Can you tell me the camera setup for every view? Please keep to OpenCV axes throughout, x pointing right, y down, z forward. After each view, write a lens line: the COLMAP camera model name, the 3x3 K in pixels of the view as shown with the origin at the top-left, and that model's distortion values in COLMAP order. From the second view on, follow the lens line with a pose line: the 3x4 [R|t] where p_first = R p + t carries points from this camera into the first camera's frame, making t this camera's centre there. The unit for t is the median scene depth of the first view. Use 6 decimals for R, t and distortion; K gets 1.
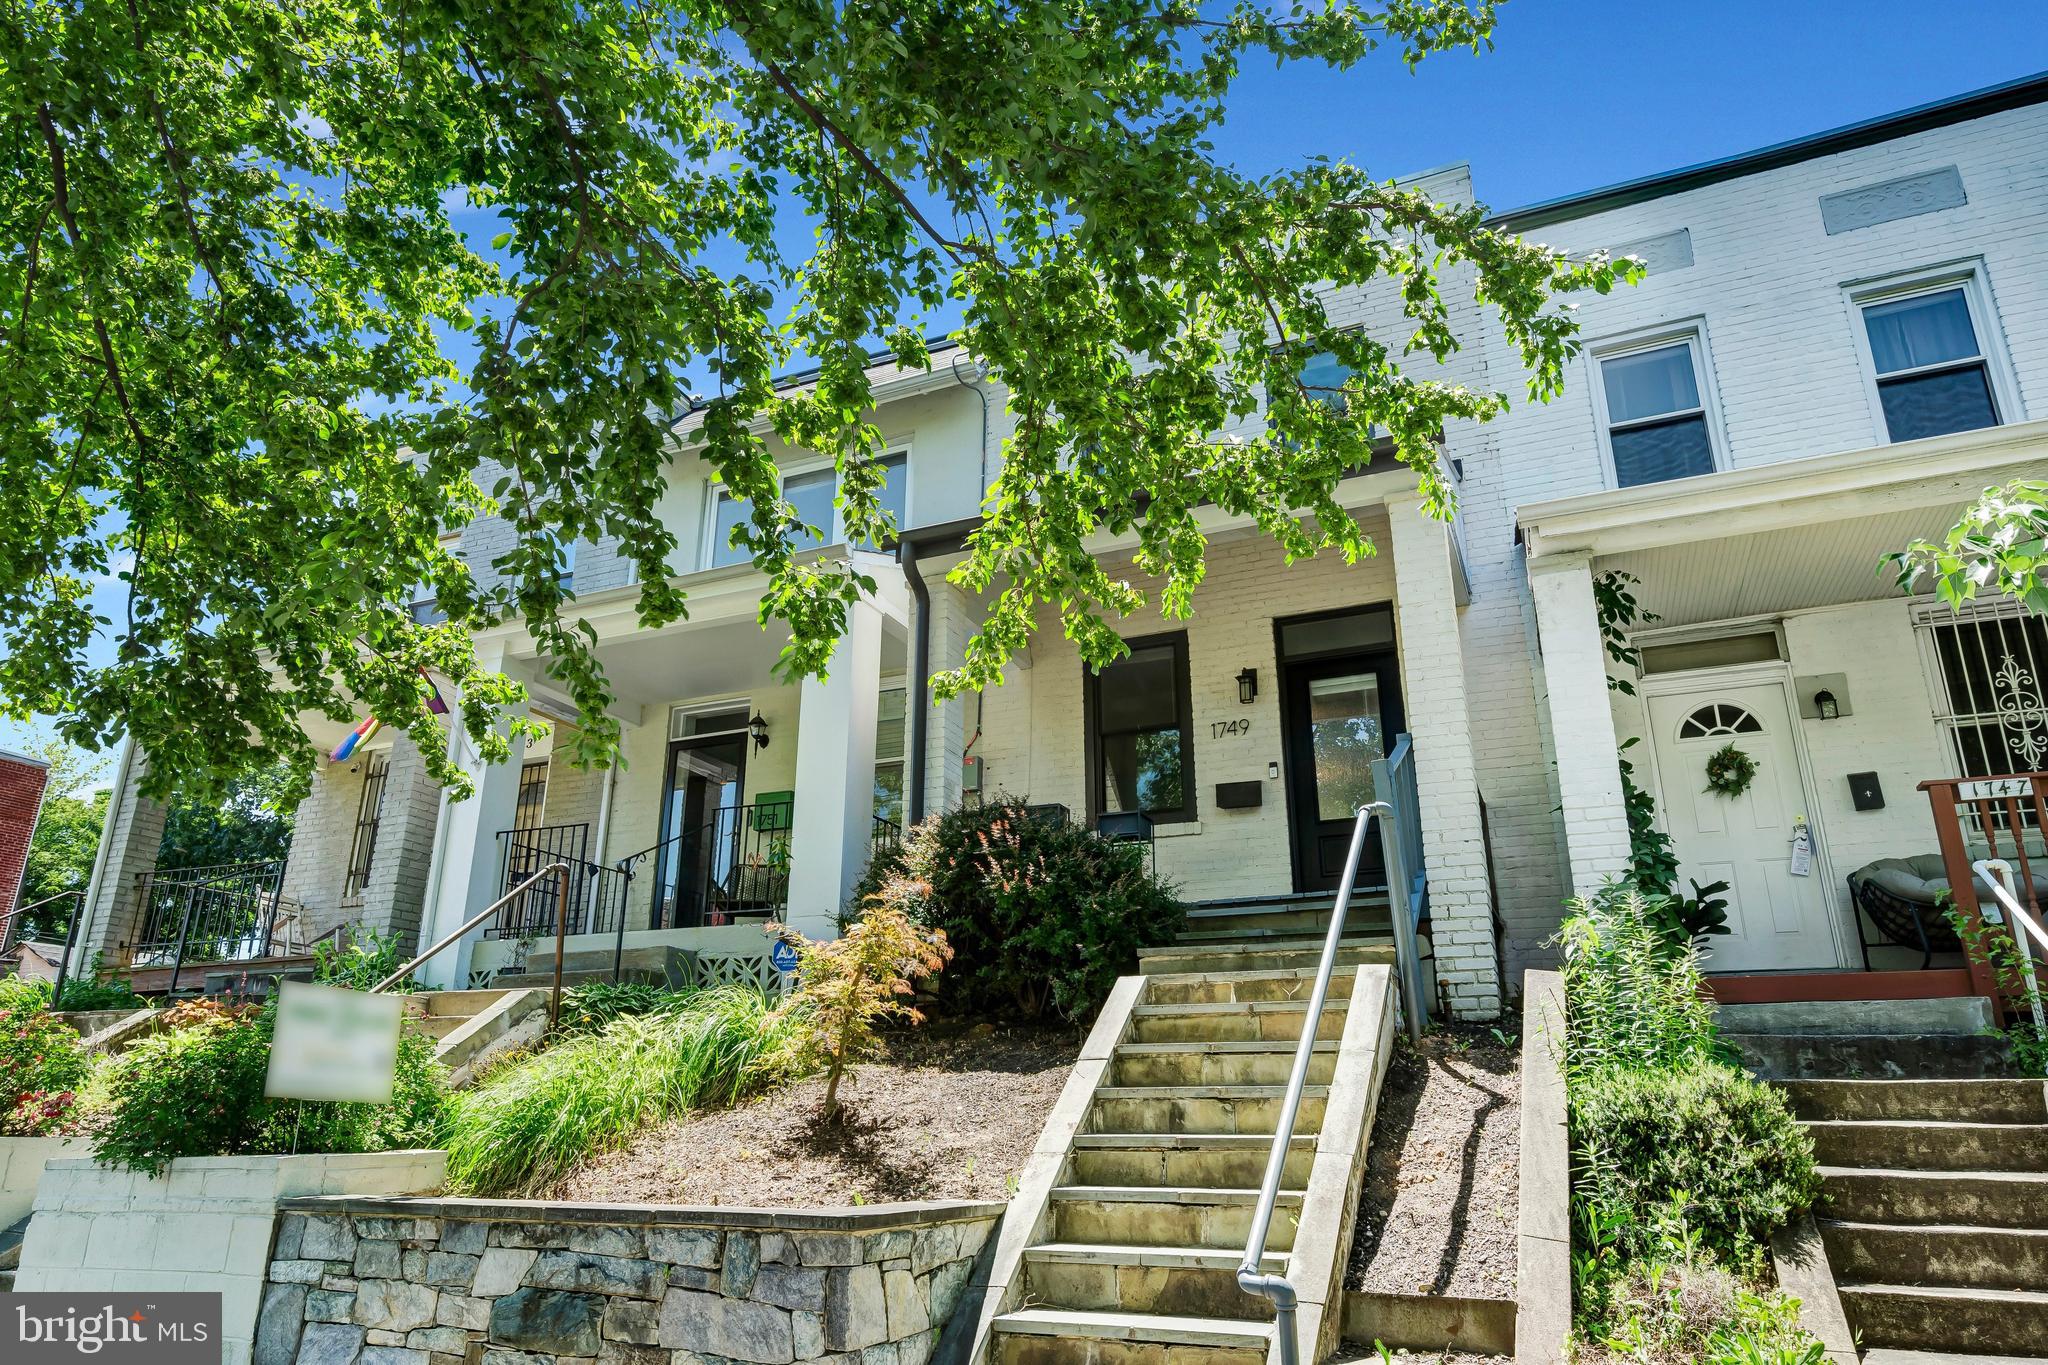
lens RADIAL K [[1312.4, 0, 1023.1], [0, 1312.4, 680.2], [0, 0, 1]] dist [0.004596, -0.000033]
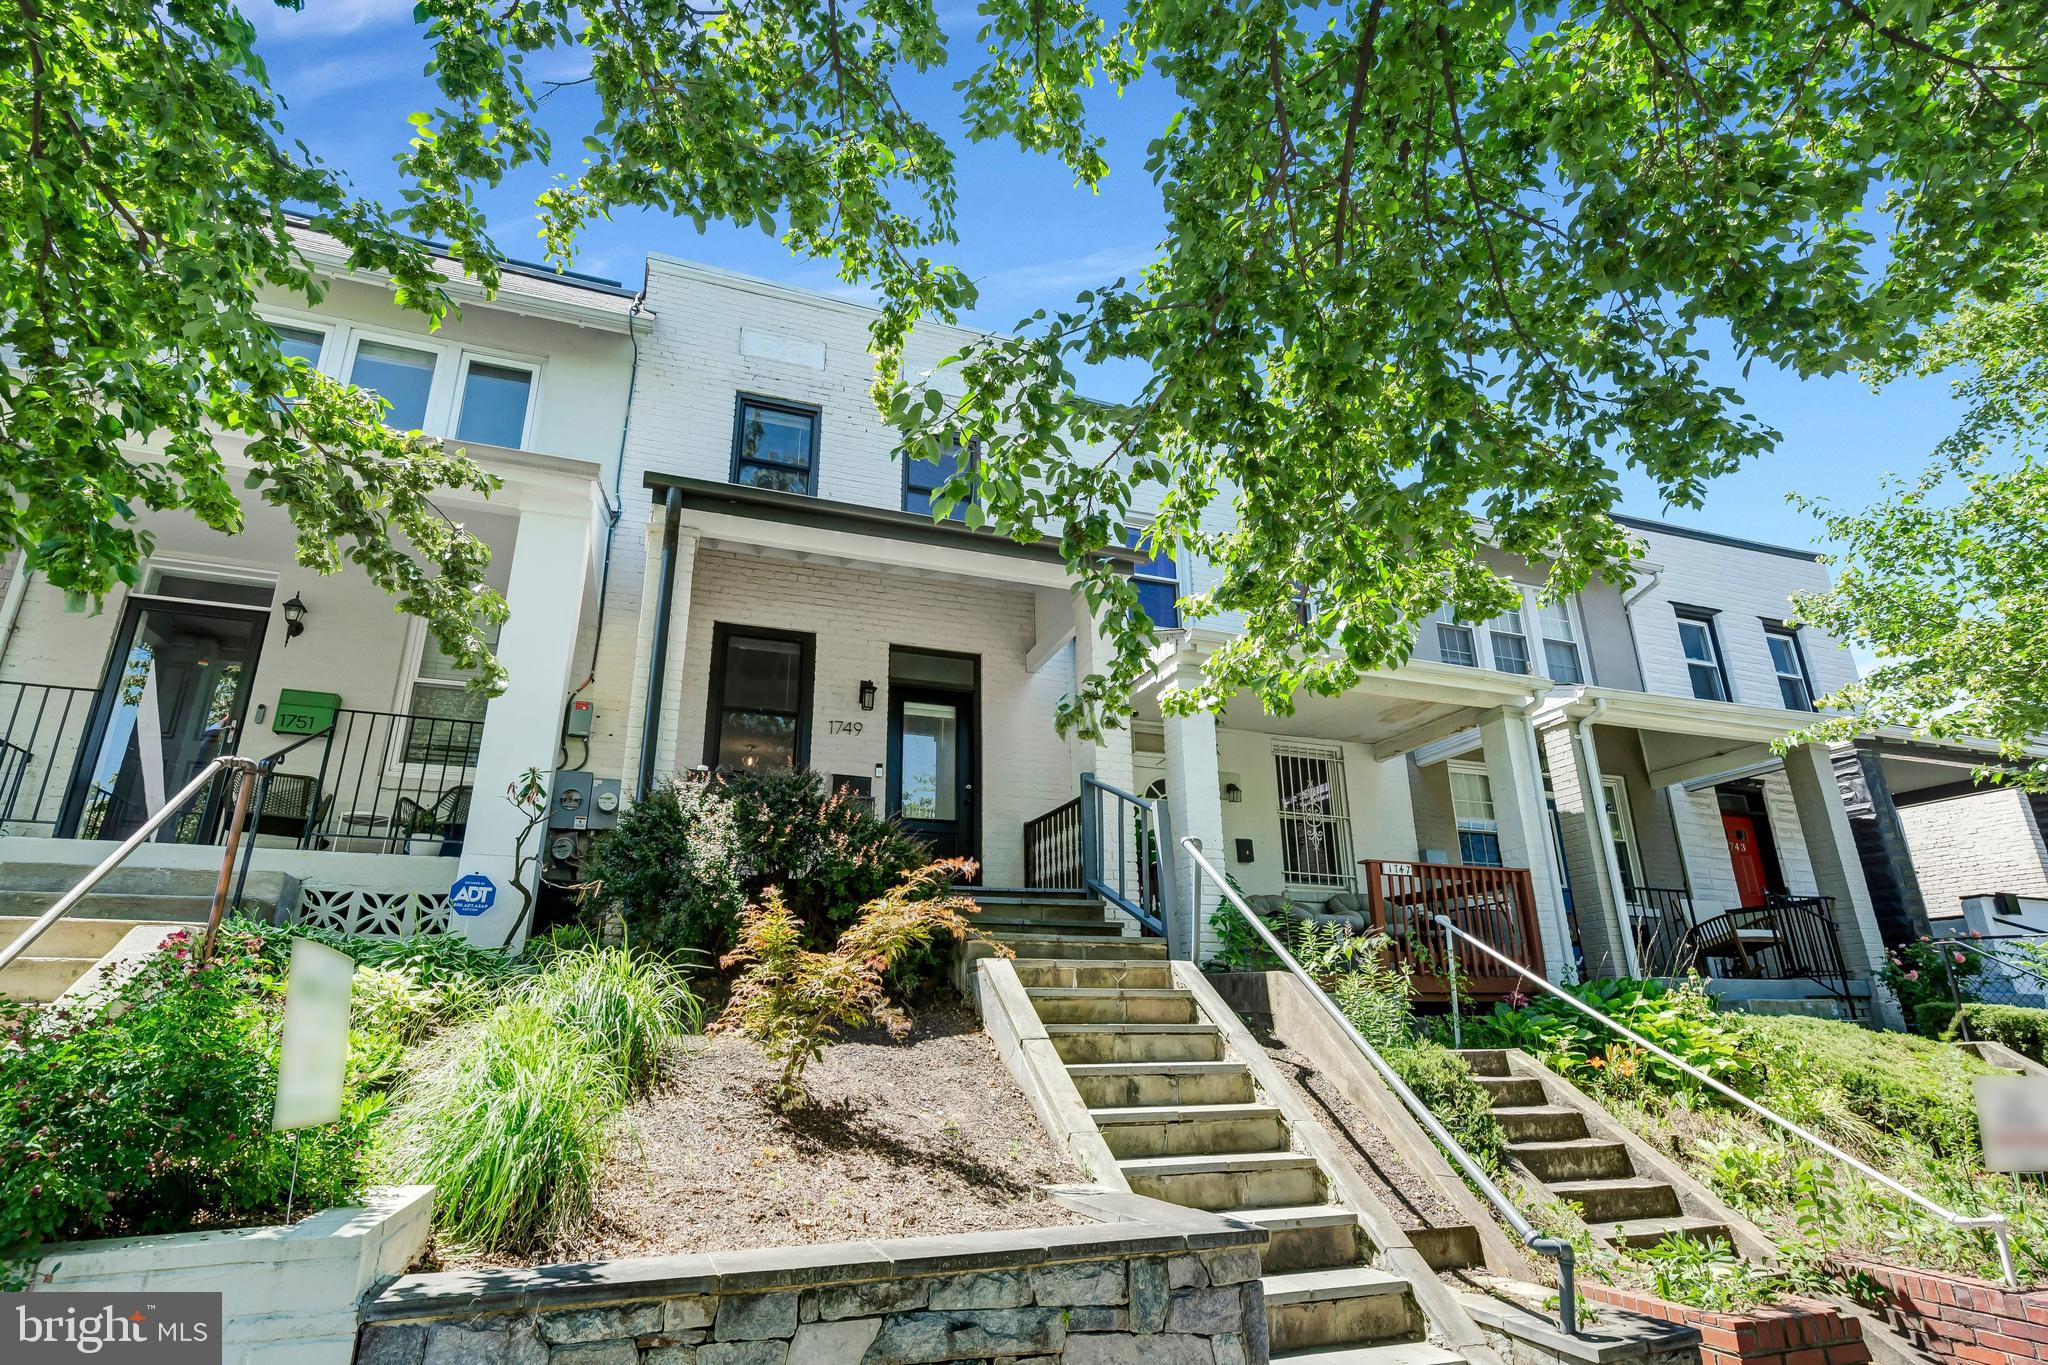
lens RADIAL K [[1032.1, 0, 1019.0], [0, 1032.1, 680.8], [0, 0, 1]] dist [0.000668, 0.000807]
pose [[0.722106, 0.217563, 0.656680, -0.720218], [-0.215339, 0.972789, -0.085500, 0.087954], [-0.657413, -0.079669, 0.749307, 0.461417]]
